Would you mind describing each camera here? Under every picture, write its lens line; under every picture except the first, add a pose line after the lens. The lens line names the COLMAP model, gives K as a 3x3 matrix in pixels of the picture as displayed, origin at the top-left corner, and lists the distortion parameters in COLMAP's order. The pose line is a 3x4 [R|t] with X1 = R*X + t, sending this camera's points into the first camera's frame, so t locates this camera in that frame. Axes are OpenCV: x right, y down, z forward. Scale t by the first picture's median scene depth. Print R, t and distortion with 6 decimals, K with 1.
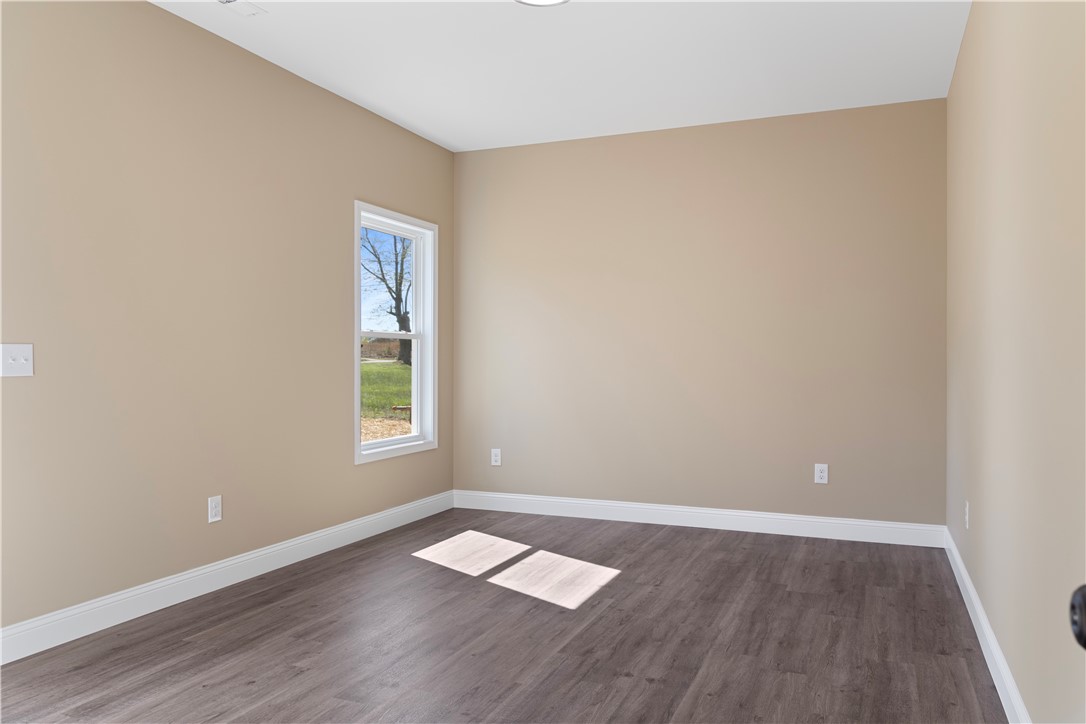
lens RADIAL K [[797.2, 0, 543.0], [0, 797.2, 362.0], [0, 0, 1]] dist [0.003013, 0.001216]
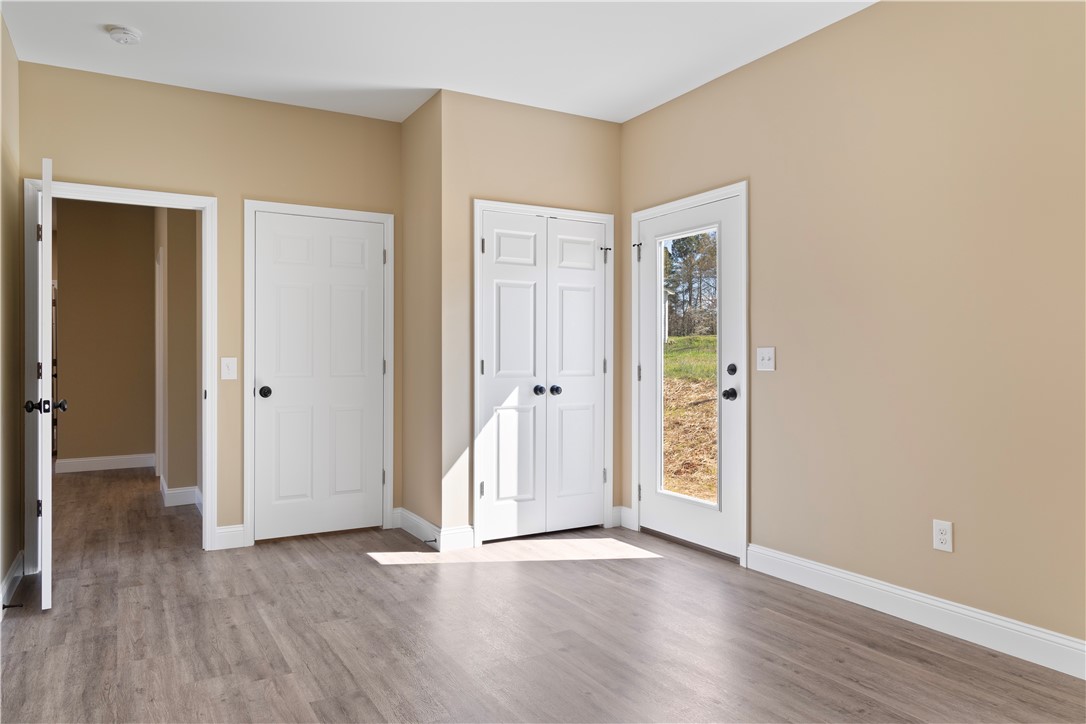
lens RADIAL K [[739.2, 0, 546.3], [0, 739.2, 357.8], [0, 0, 1]] dist [0.004152, -0.000407]
pose [[-0.609046, 0.001047, -0.793134, 0.515261], [0.001305, 0.999999, 0.000318, -0.004465], [0.793134, -0.000842, -0.609047, 1.274156]]
